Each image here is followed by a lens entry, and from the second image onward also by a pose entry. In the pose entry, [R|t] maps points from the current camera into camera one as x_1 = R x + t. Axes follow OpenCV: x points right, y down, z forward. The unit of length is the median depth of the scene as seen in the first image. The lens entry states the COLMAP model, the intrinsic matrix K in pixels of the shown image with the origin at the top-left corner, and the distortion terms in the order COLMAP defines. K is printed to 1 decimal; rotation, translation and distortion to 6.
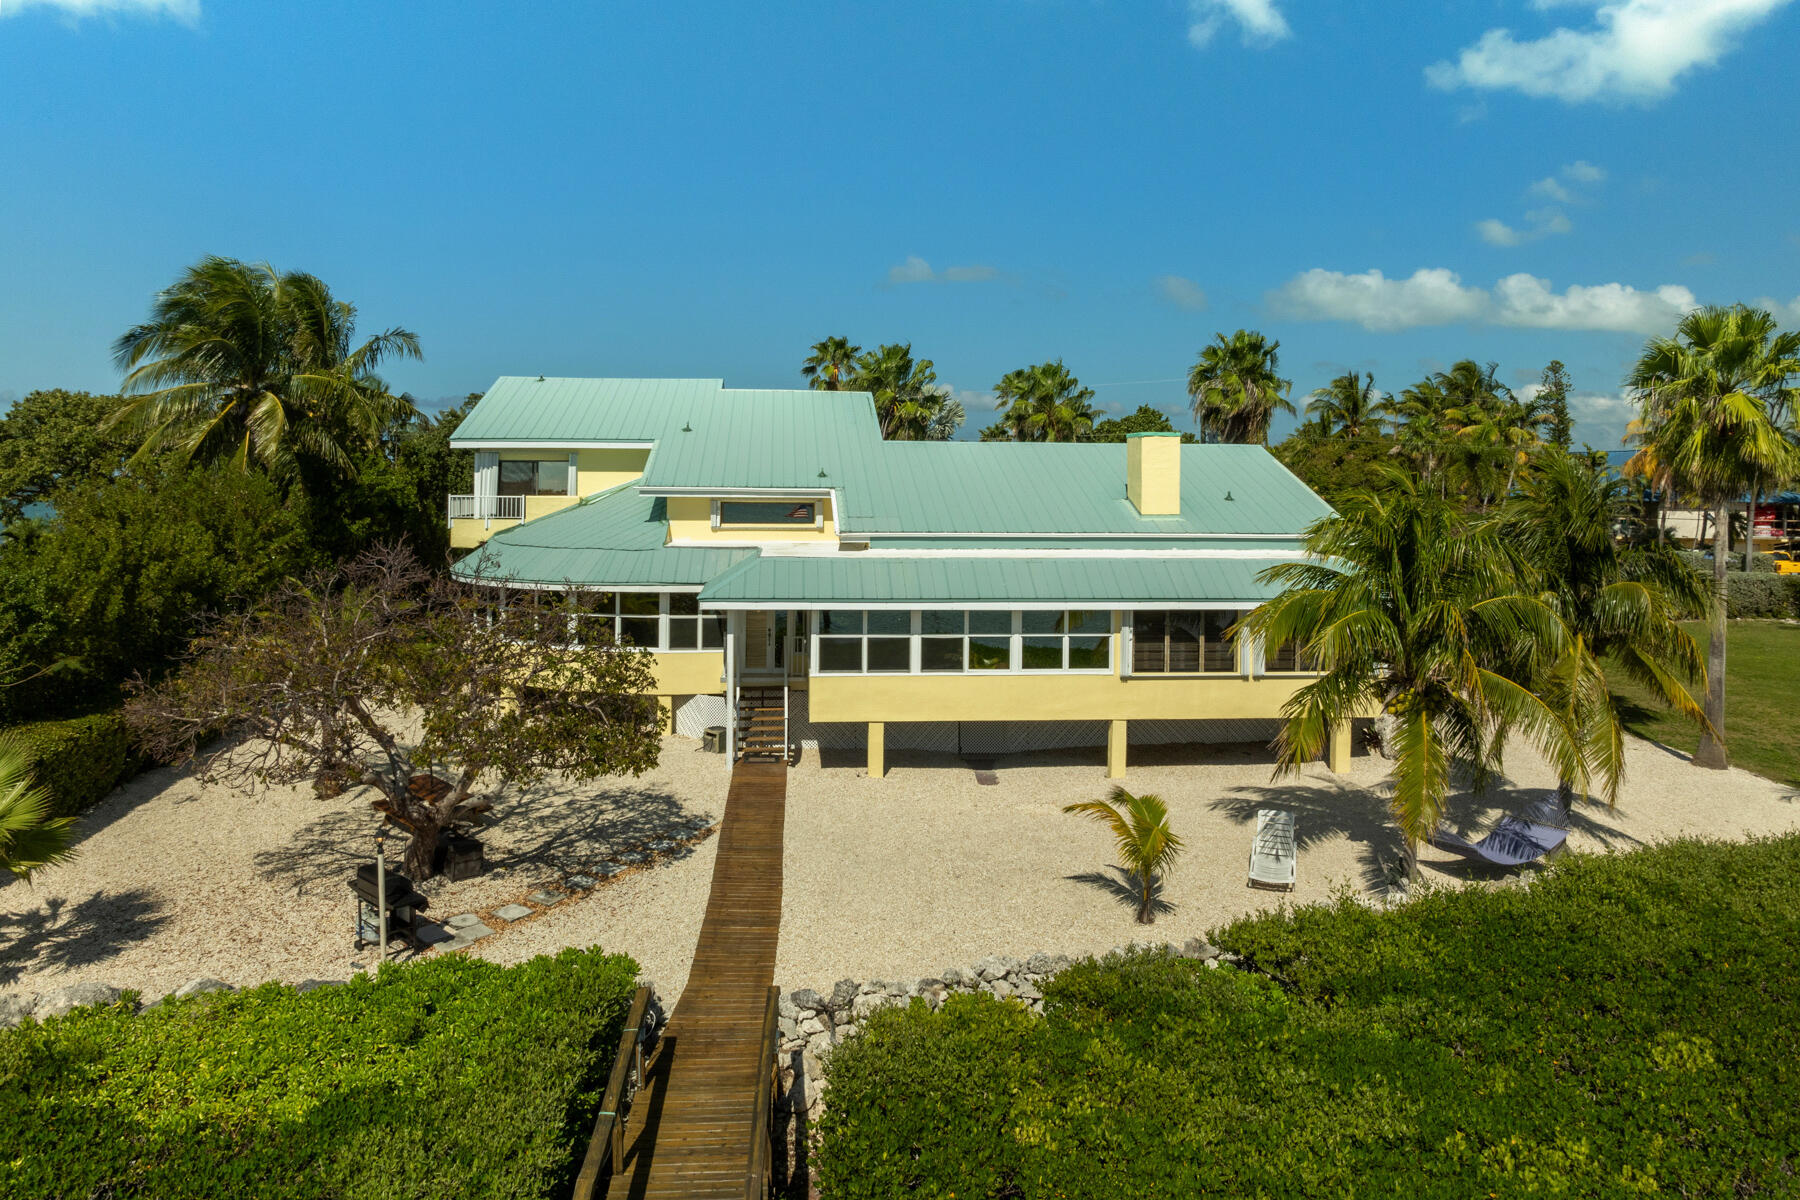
lens RADIAL K [[1311.2, 0, 907.8], [0, 1311.2, 458.1], [0, 0, 1]] dist [-0.033130, -0.003948]
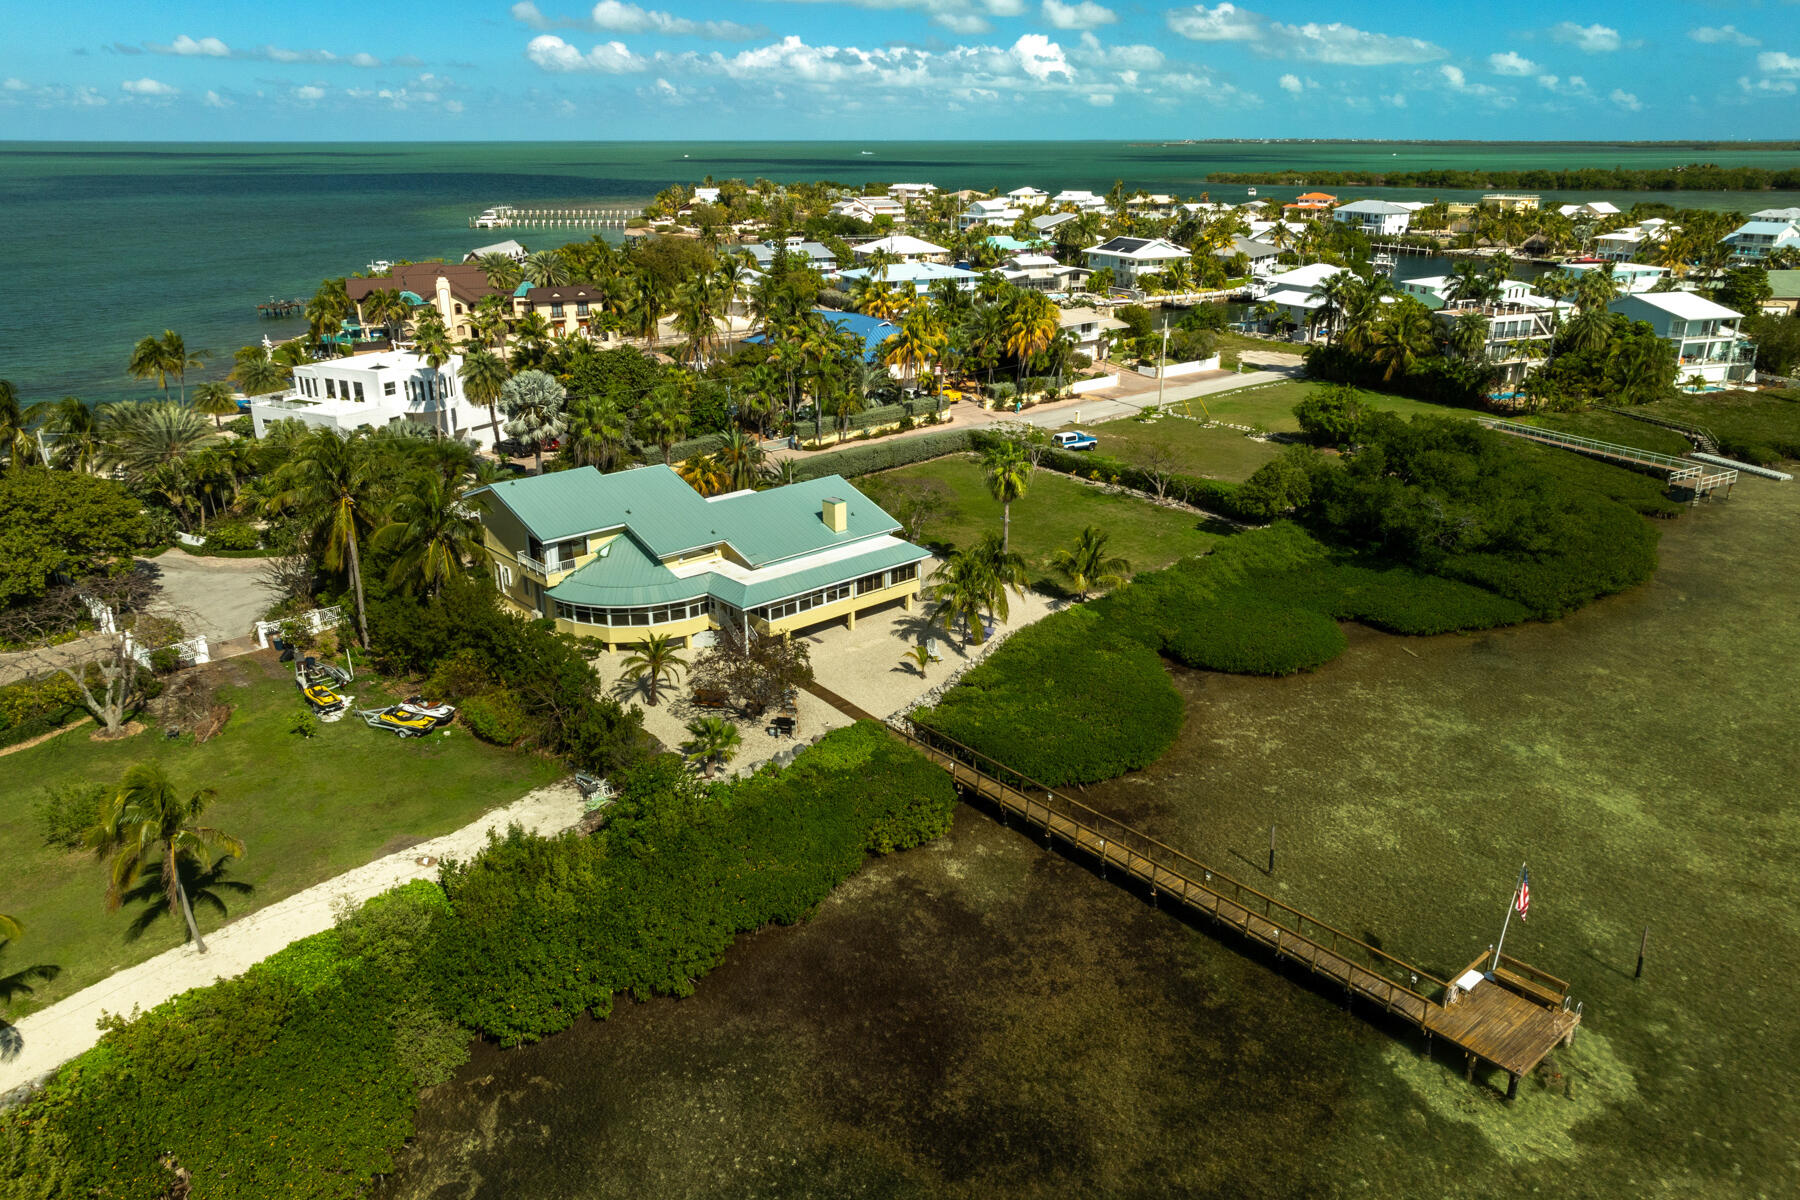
lens RADIAL K [[1274.8, 0, 902.2], [0, 1274.8, 592.1], [0, 0, 1]] dist [-0.000654, -0.005002]
pose [[0.798750, -0.211106, 0.563412, -1.680958], [-0.000956, 0.935978, 0.352058, -1.055648], [-0.601662, -0.281745, 0.747411, -1.497045]]
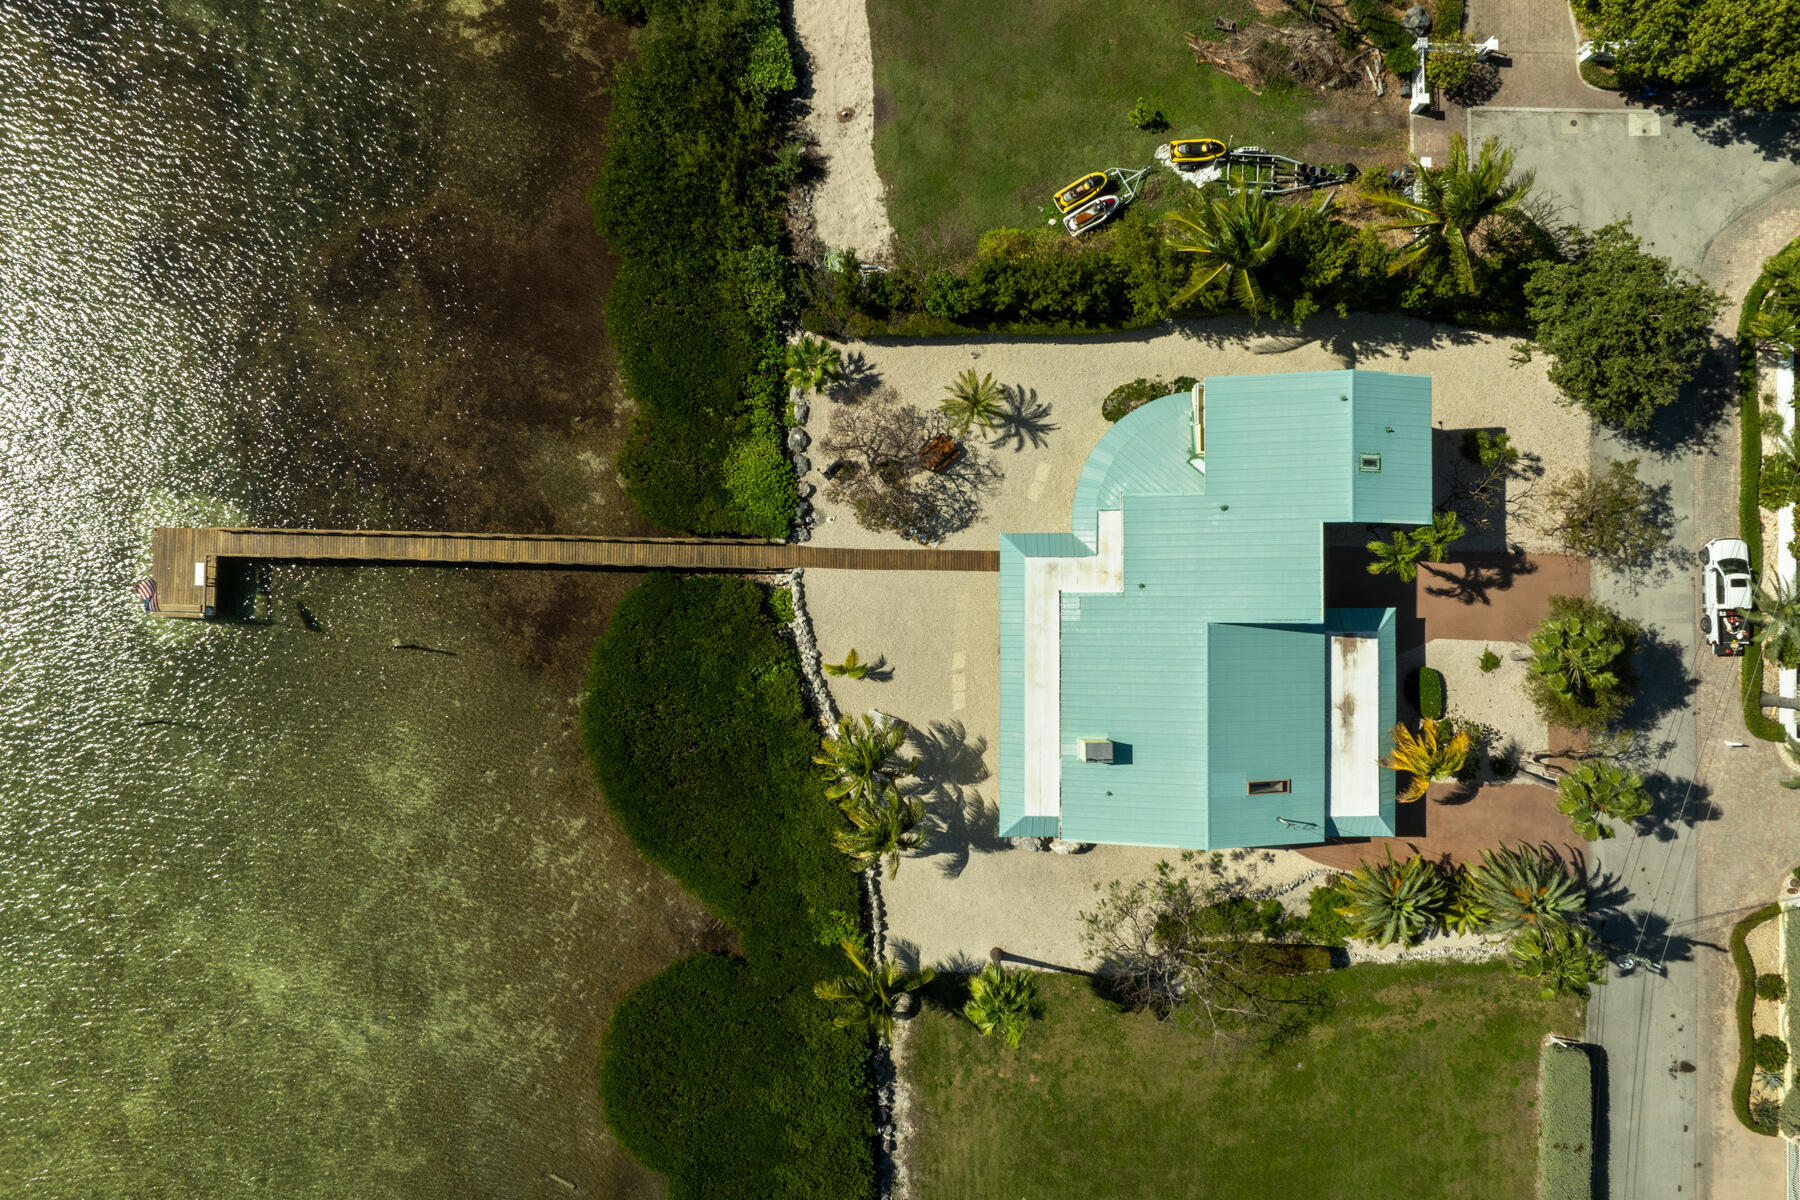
lens RADIAL K [[1304.1, 0, 900.0], [0, 1304.1, 600.0], [0, 0, 1]] dist [-0.043353, 0.002254]
pose [[-0.096011, 0.995268, -0.014957, 0.024797], [0.011444, 0.016129, 0.999804, -2.756285], [0.995314, 0.095821, -0.012939, 0.993247]]
